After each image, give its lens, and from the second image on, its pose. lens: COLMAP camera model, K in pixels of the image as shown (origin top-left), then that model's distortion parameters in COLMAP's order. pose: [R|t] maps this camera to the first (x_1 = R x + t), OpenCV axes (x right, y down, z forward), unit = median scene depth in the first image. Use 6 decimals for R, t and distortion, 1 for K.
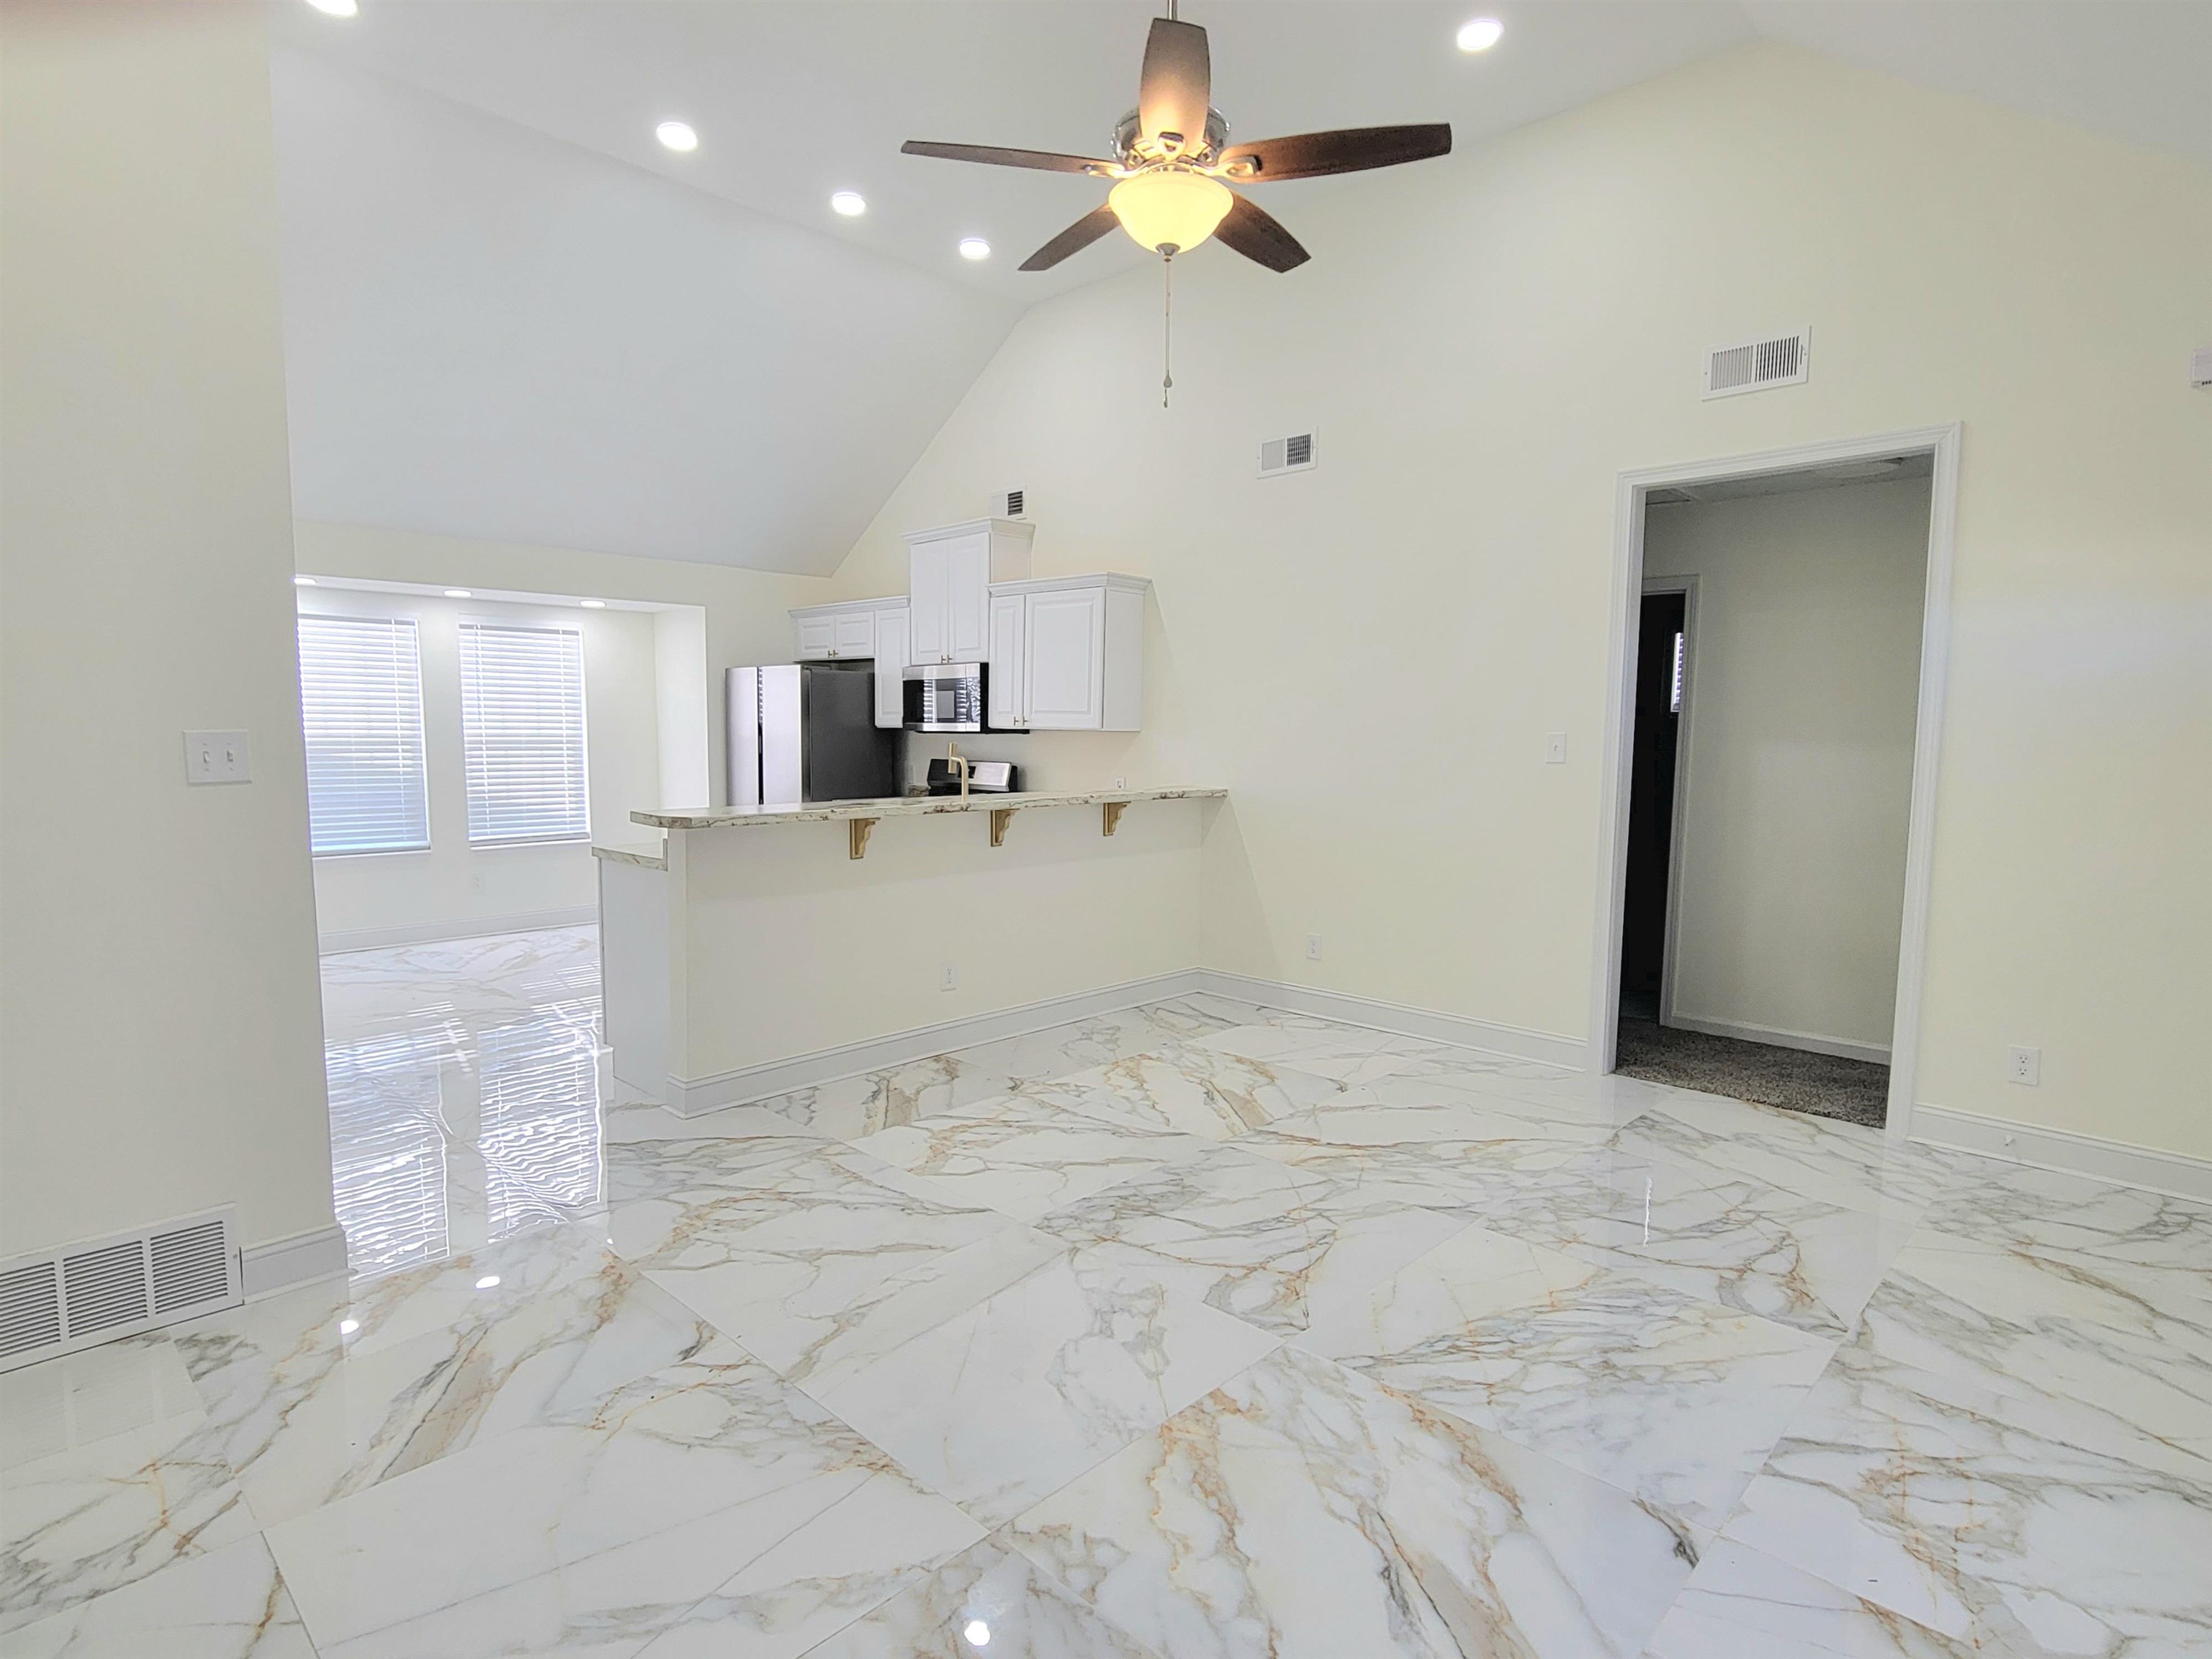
lens RADIAL K [[1167.3, 0, 1077.7], [0, 1167.3, 839.3], [0, 0, 1]] dist [0.005658, -0.005401]
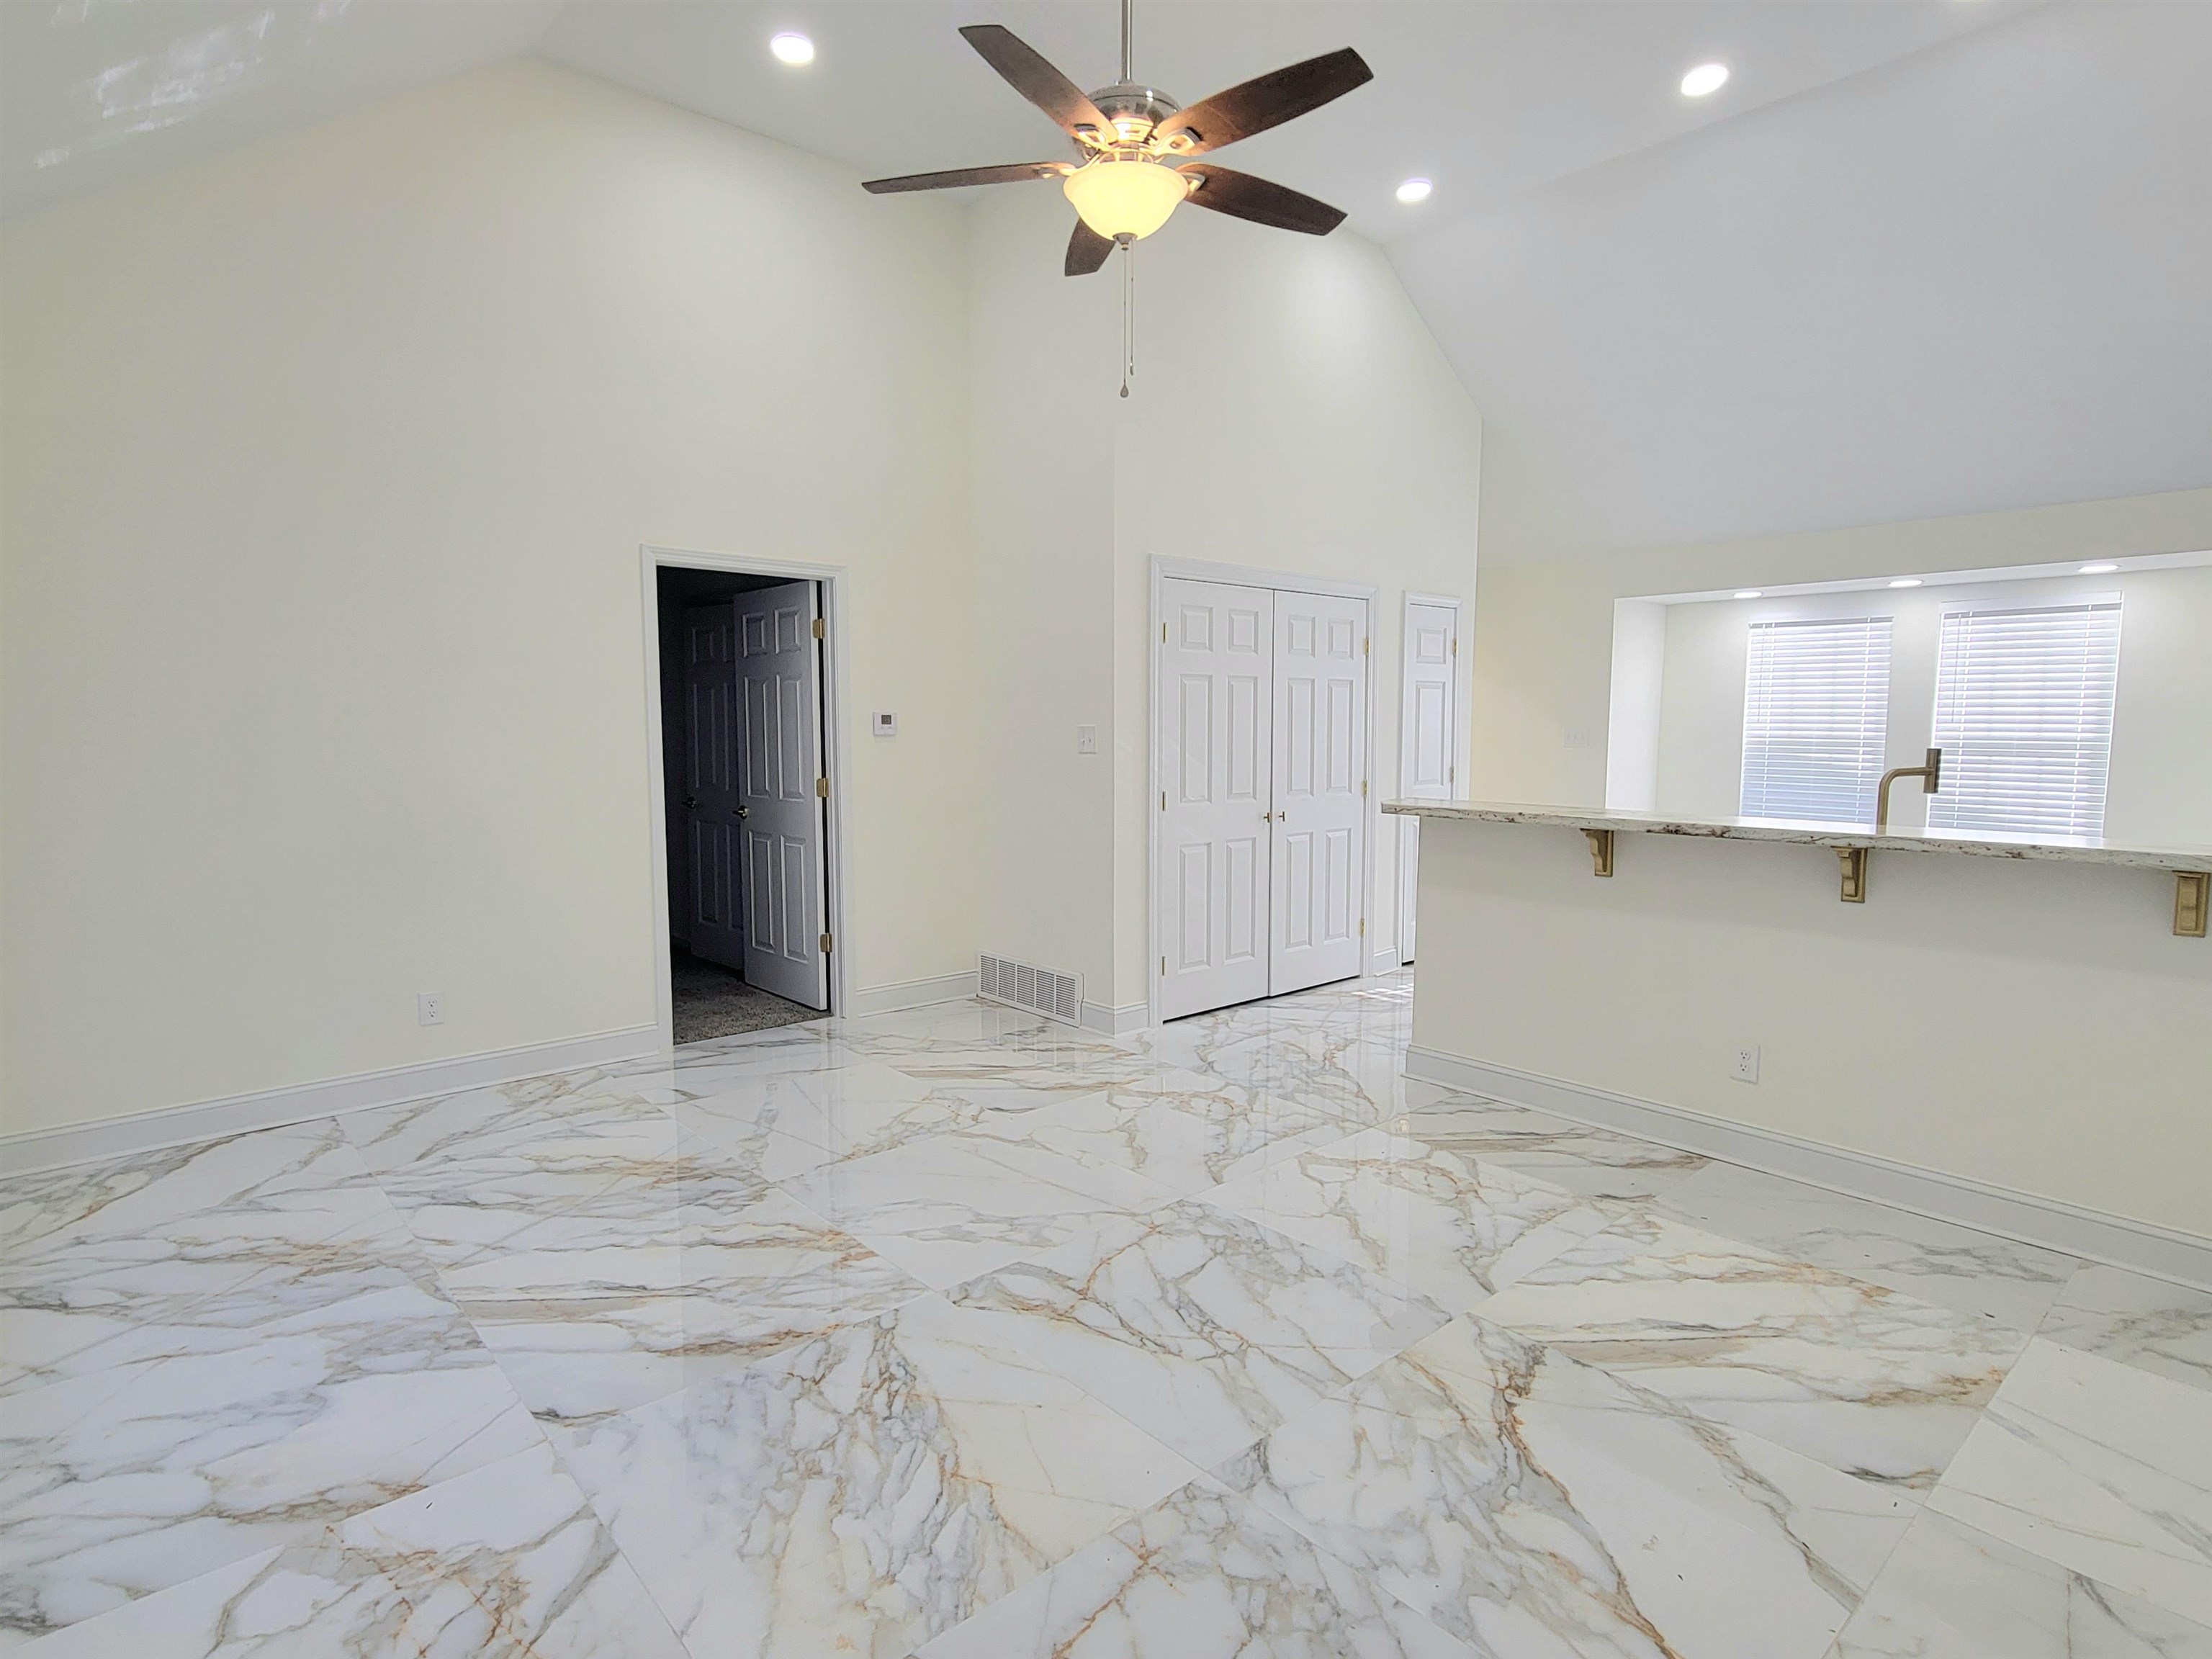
lens RADIAL K [[1136.7, 0, 1102.0], [0, 1136.7, 907.0], [0, 0, 1]] dist [0.000103, -0.000627]
pose [[-0.063937, 0.155307, -0.985795, 1.198436], [-0.098948, 0.981962, 0.161120, -0.111178], [0.993036, 0.107844, -0.047416, 1.208429]]
